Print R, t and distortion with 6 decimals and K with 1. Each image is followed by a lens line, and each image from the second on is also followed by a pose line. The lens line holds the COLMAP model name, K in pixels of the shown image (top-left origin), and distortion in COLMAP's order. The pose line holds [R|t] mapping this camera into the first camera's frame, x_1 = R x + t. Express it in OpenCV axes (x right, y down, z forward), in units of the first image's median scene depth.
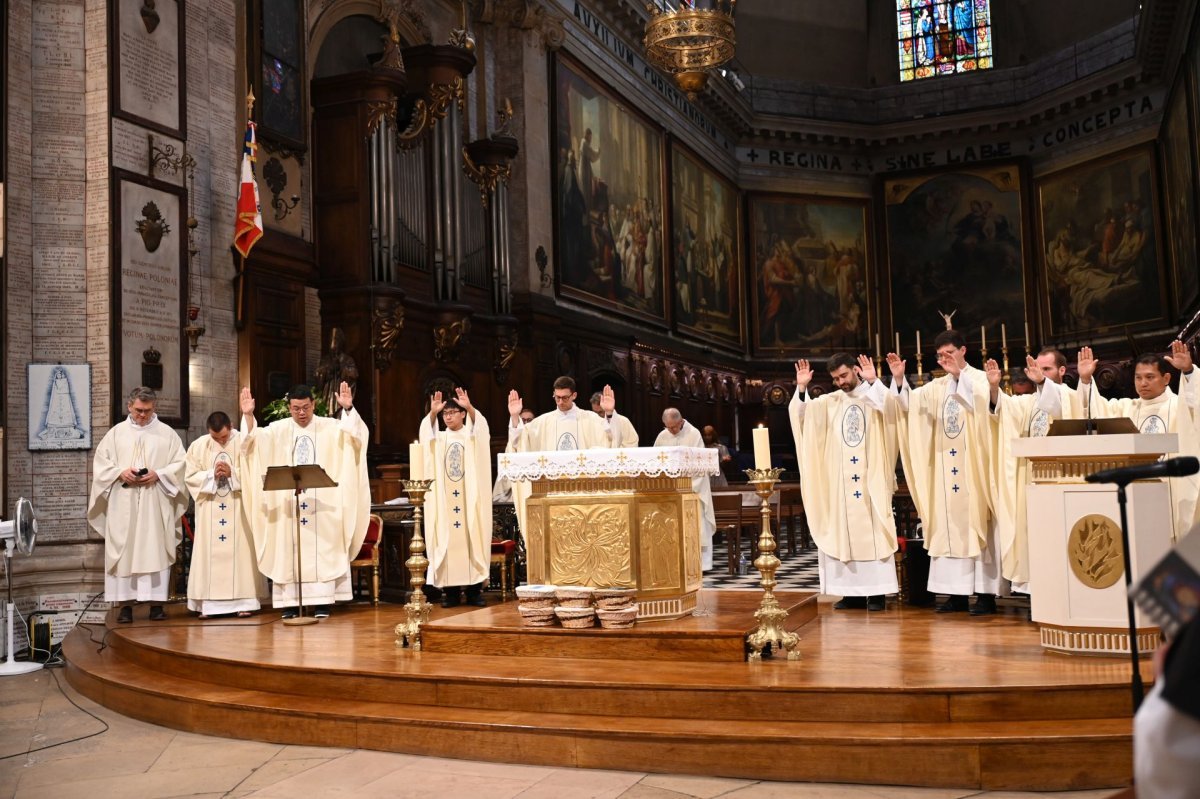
lens RADIAL K [[1145.6, 0, 605.0], [0, 1145.6, 400.7], [0, 0, 1]] dist [0.003721, 0.000000]
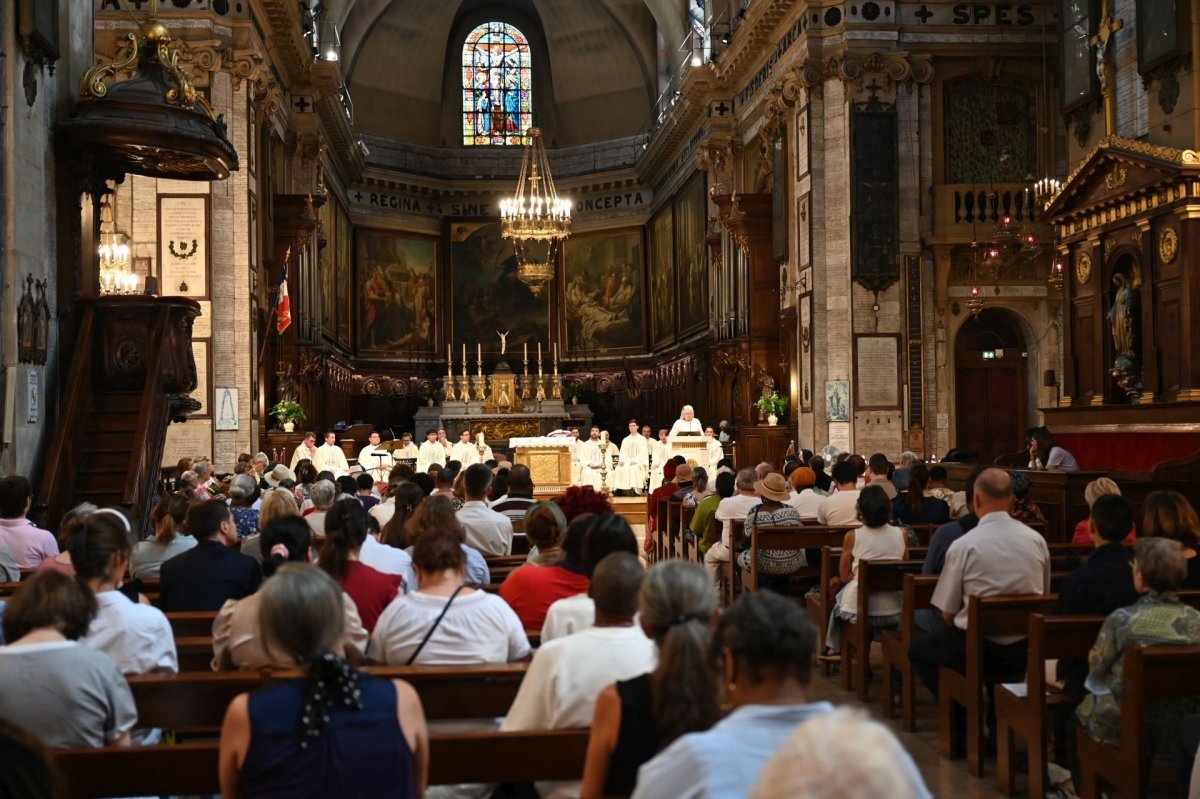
lens RADIAL K [[1469.1, 0, 604.3], [0, 1469.1, 406.6], [0, 0, 1]] dist [-0.009395, 0.000000]
pose [[0.884670, 0.027010, 0.465434, -0.569686], [-0.041864, 0.998890, 0.021606, -0.043863], [-0.464334, -0.038599, 0.884819, -0.853015]]
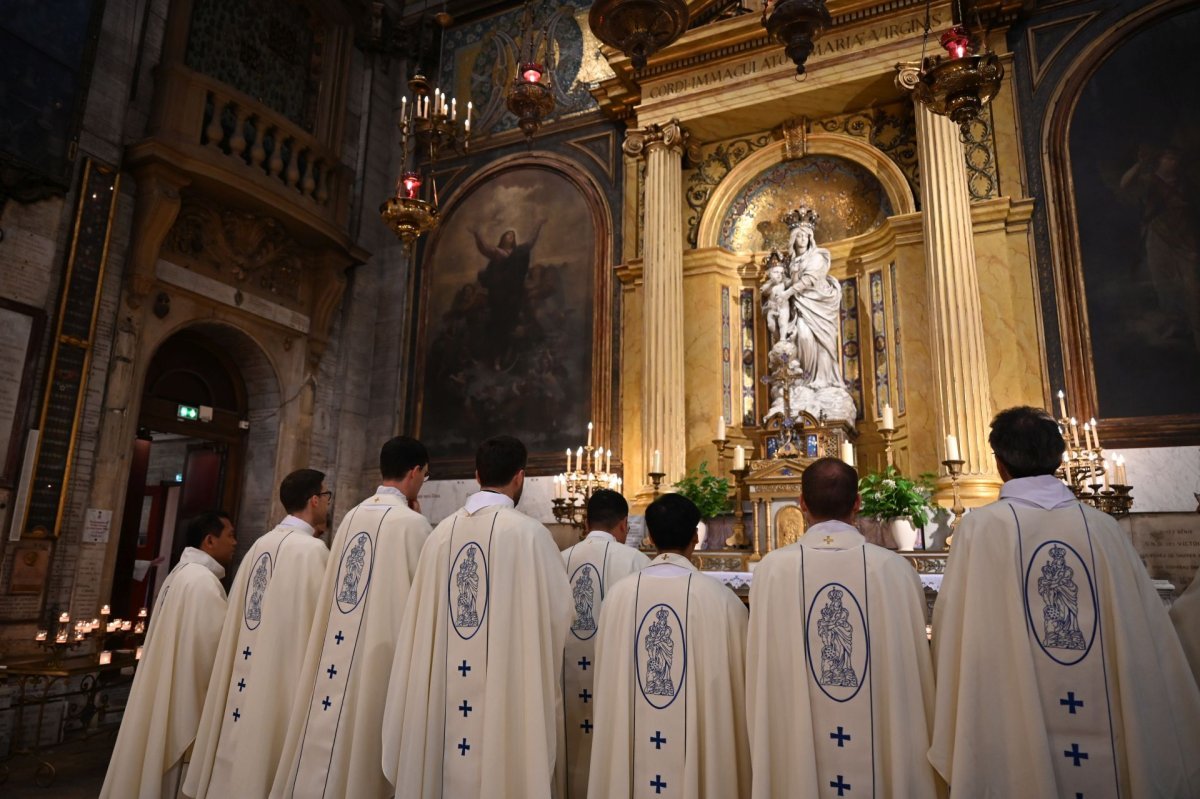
lens RADIAL K [[808.3, 0, 597.7], [0, 808.3, 393.6], [0, 0, 1]] dist [0.000498, -0.000199]
pose [[0.068079, 0.257448, 0.963891, 0.036792], [-0.084865, 0.964125, -0.251517, 0.001648], [-0.994064, -0.064678, 0.087485, 0.004709]]
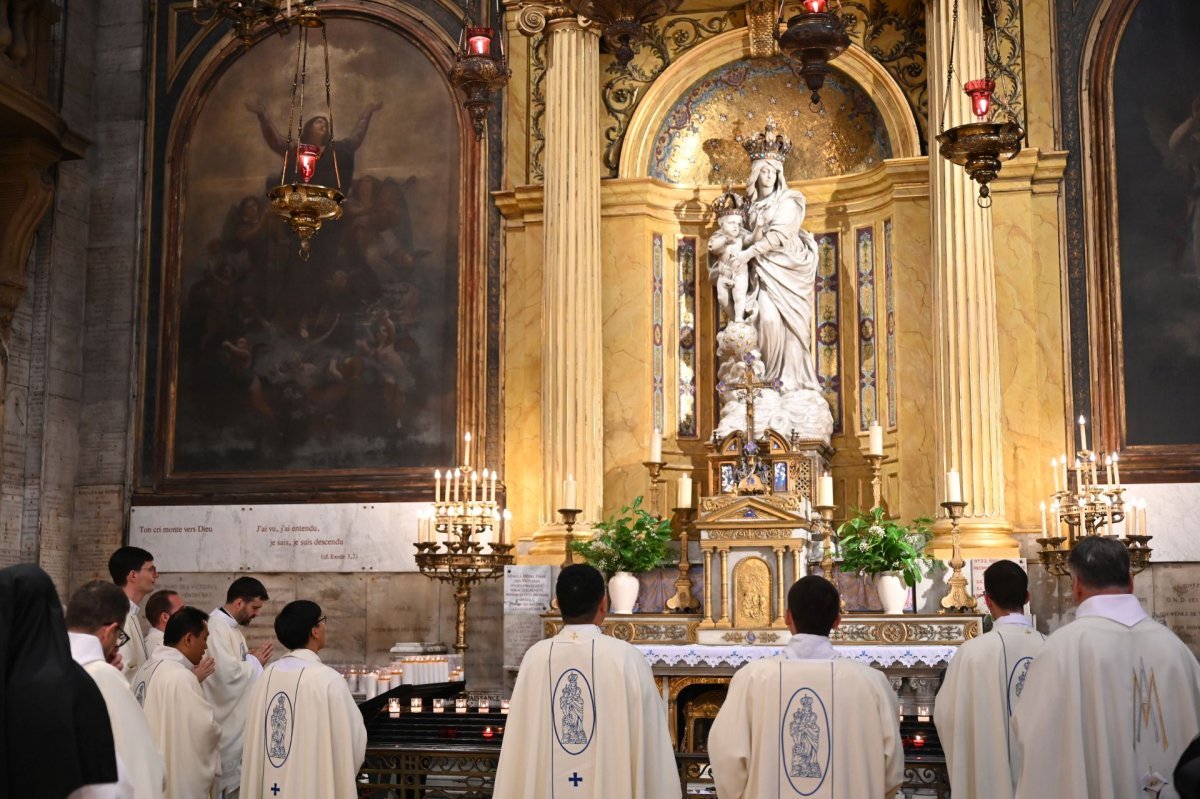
lens RADIAL K [[1581.9, 0, 607.5], [0, 1581.9, 400.6], [0, 0, 1]] dist [-0.007143, 0.000000]
pose [[-0.132051, 0.172495, 0.976119, -0.115666], [-0.058825, 0.981643, -0.181429, 0.000620], [-0.989496, -0.081378, -0.119480, 0.061140]]
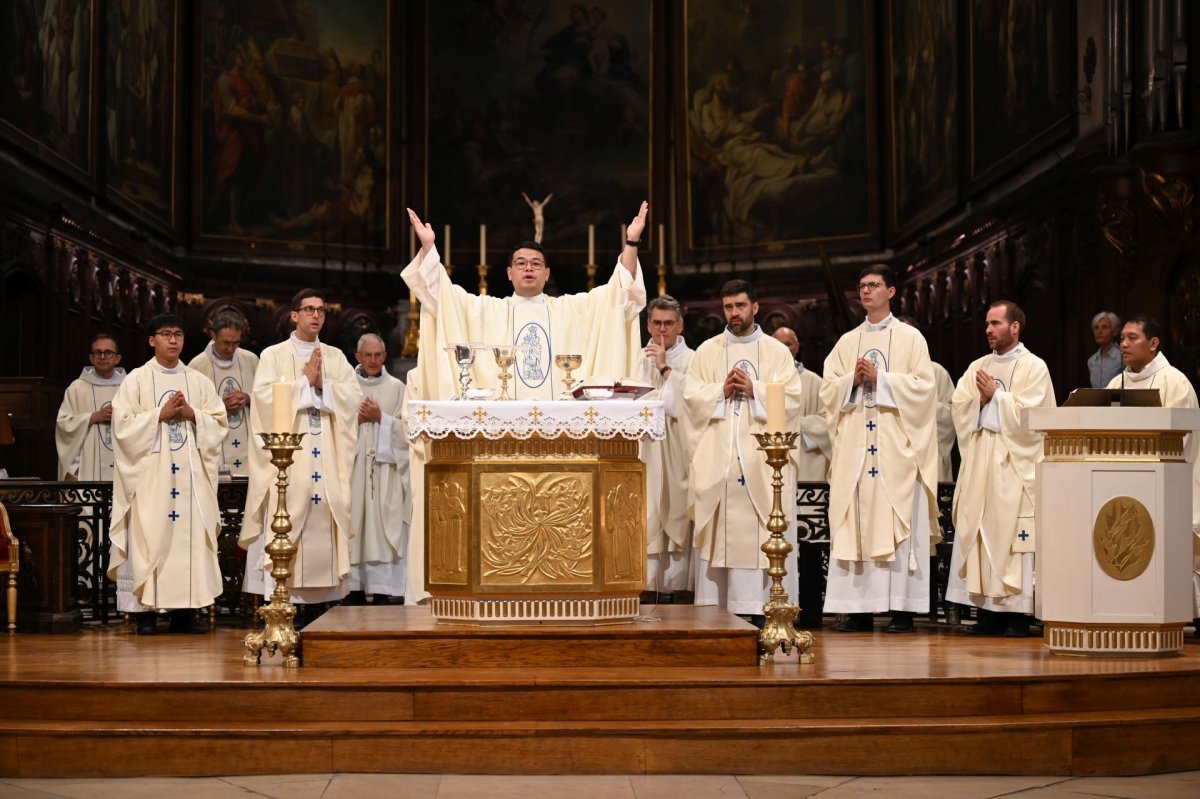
lens RADIAL K [[2360.3, 0, 612.1], [0, 2360.3, 398.6], [0, 0, 1]] dist [0.008363, 0.000000]
pose [[0.913721, 0.042173, 0.404148, -0.200990], [-0.053151, 0.998459, 0.015977, 0.004629], [-0.402852, -0.036080, 0.914554, -0.150604]]
